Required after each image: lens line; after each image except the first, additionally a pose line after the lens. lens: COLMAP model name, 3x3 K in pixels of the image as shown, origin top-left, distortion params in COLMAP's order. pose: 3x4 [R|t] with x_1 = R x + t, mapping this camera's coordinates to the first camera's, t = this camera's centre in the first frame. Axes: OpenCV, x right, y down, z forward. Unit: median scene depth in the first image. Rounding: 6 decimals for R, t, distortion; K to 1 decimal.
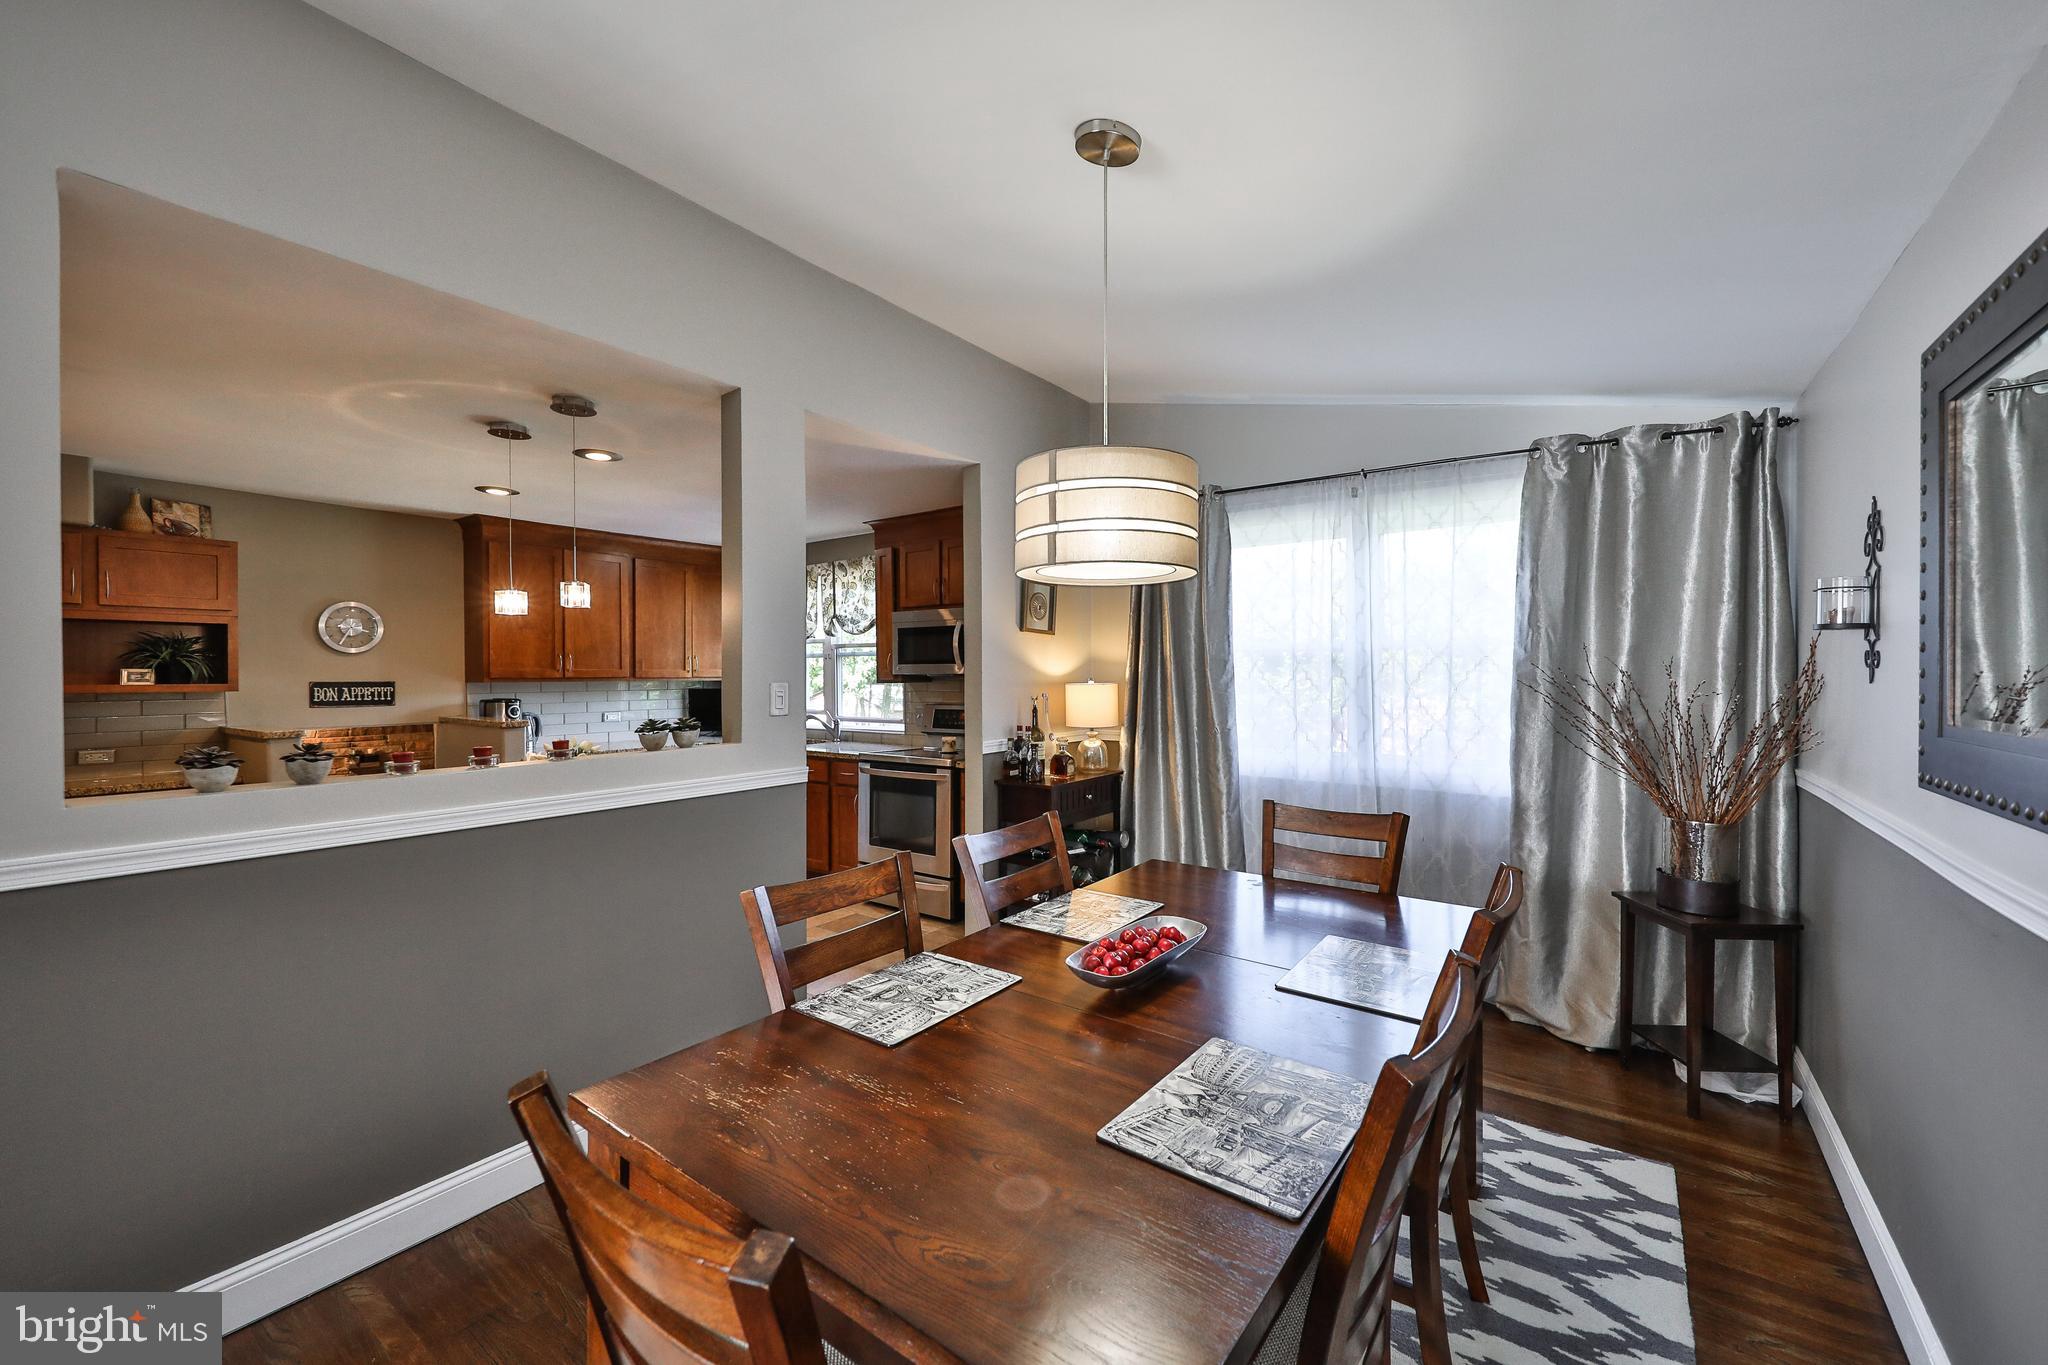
lens RADIAL K [[800.3, 0, 1051.4], [0, 800.3, 676.5], [0, 0, 1]] dist [0.003459, -0.000204]
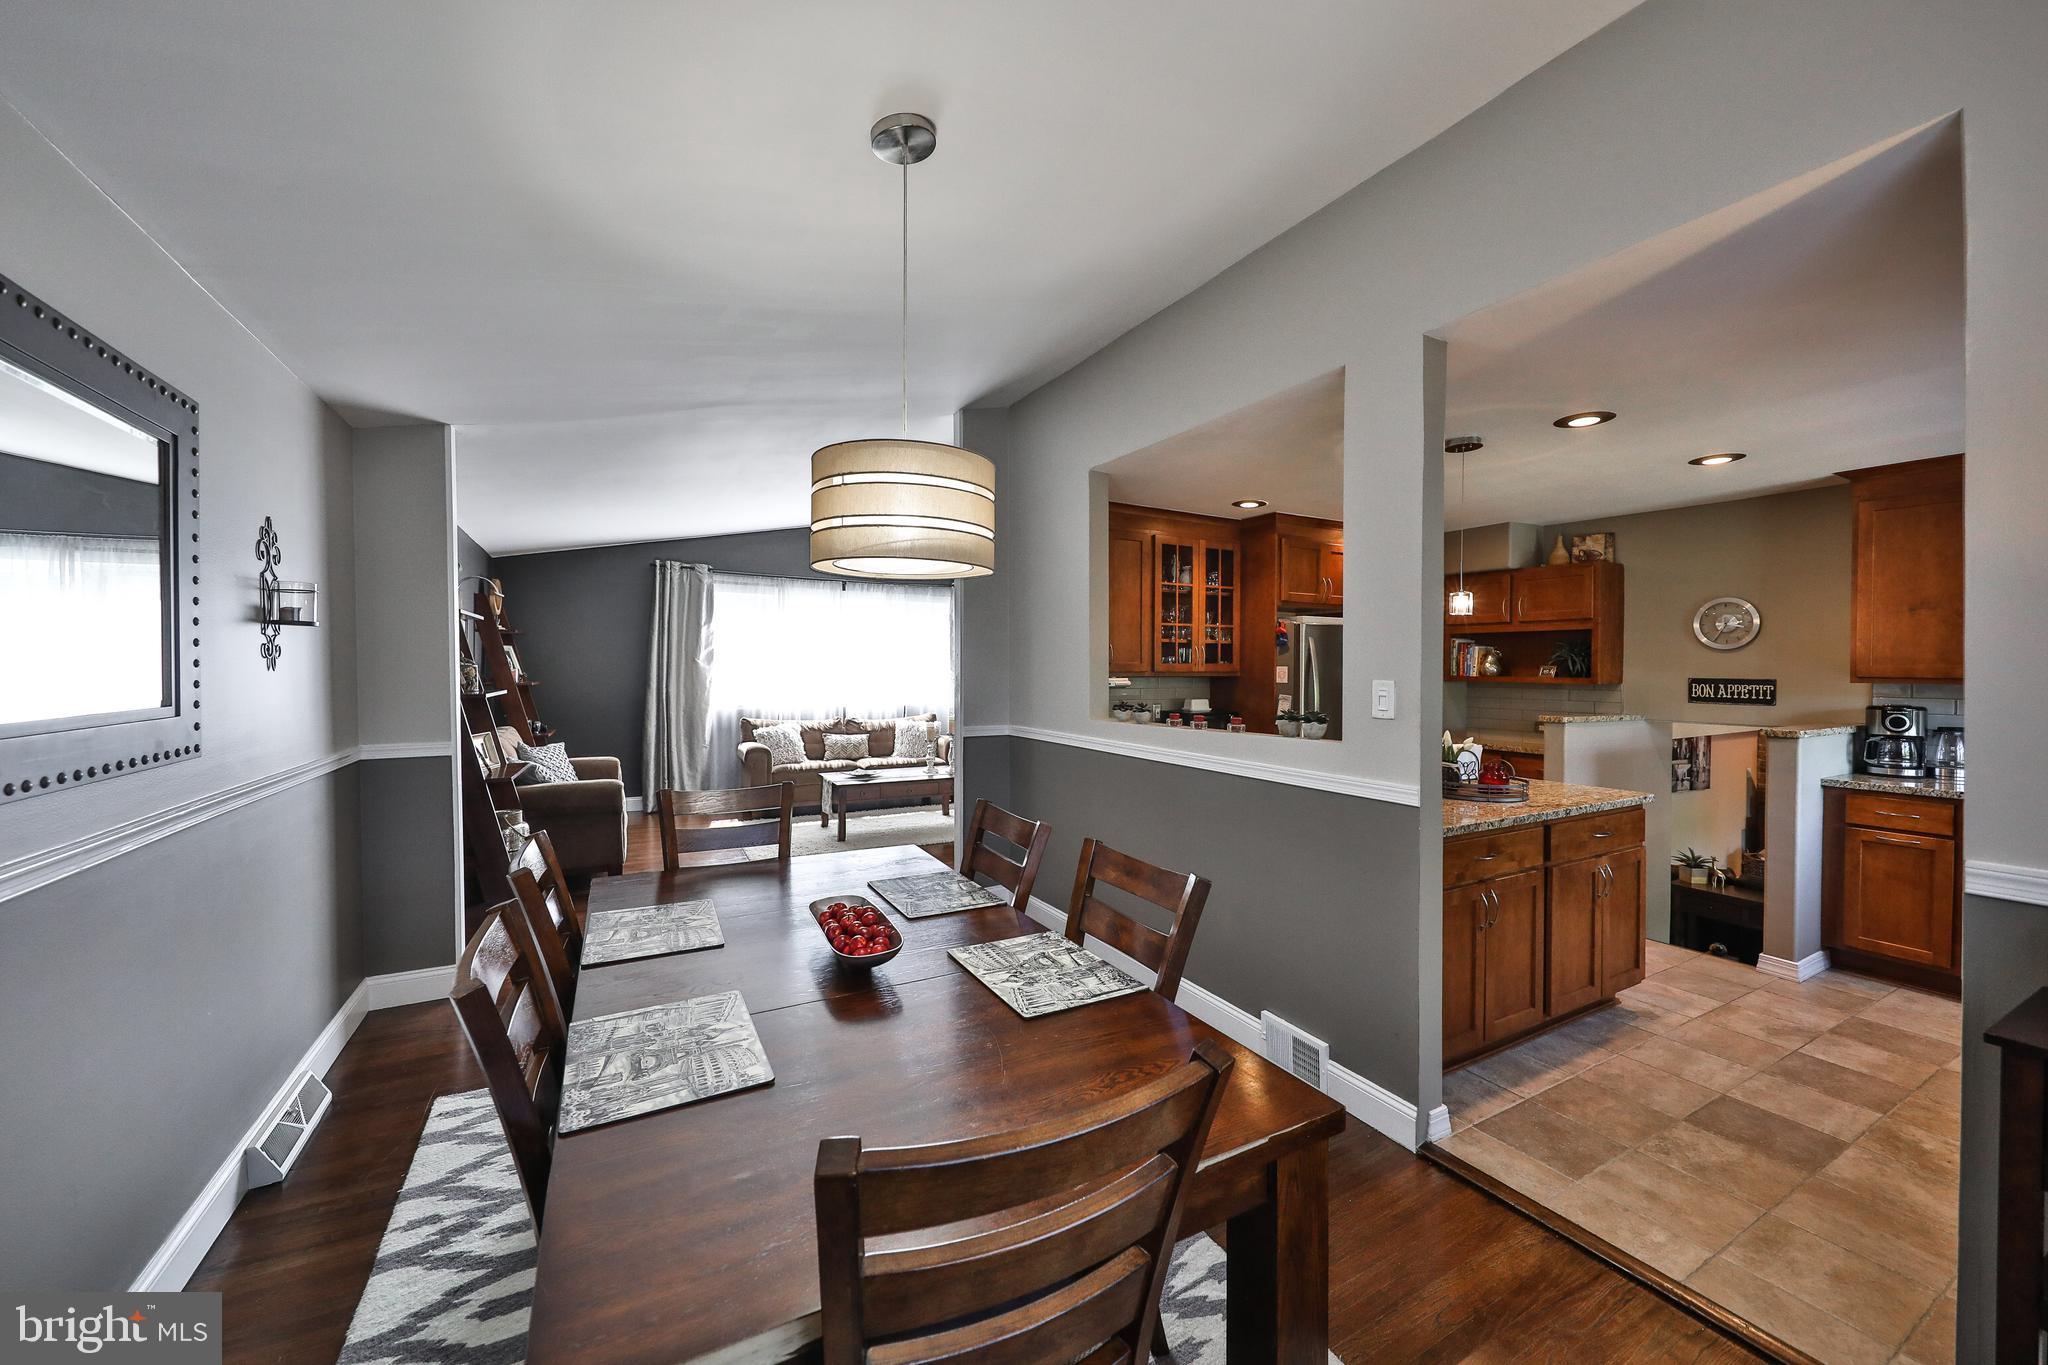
lens RADIAL K [[750.1, 0, 1035.6], [0, 750.1, 673.8], [0, 0, 1]] dist [-0.000905, -0.000519]
pose [[-0.430786, 0.006015, -0.902434, 0.380620], [-0.009374, 0.999894, 0.011140, -0.002124], [0.902405, 0.013259, -0.430684, 0.751702]]
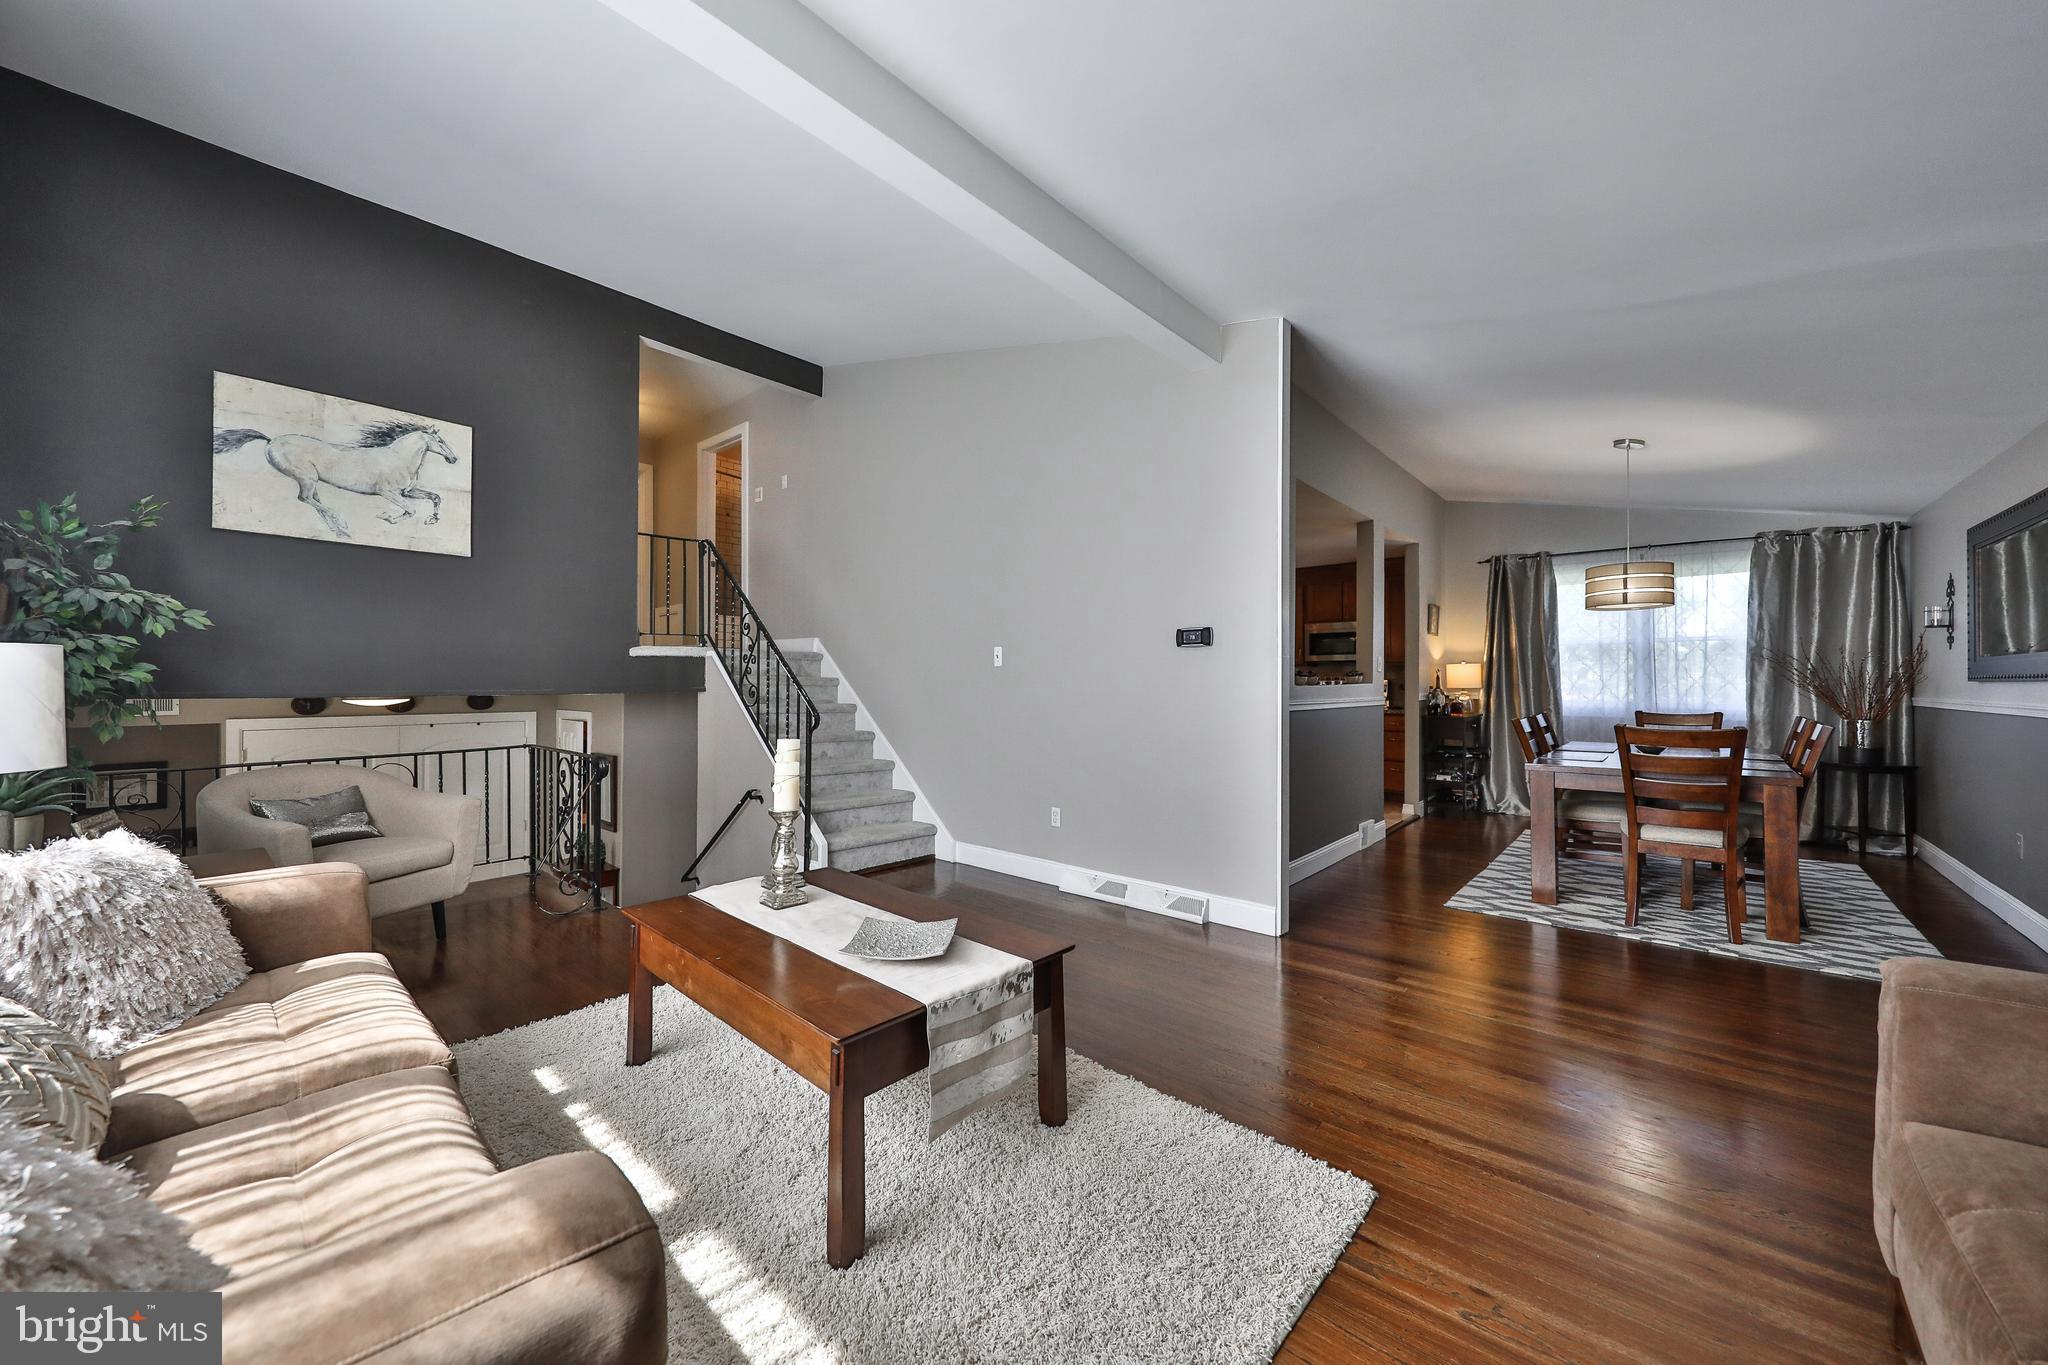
lens RADIAL K [[753.1, 0, 1029.2], [0, 753.1, 678.9], [0, 0, 1]] dist [-0.002162, -0.000492]
pose [[0.995085, 0.002608, -0.098992, -0.794090], [-0.003746, 0.999929, -0.011314, 0.069292], [0.098956, 0.011629, 0.995024, -0.796822]]
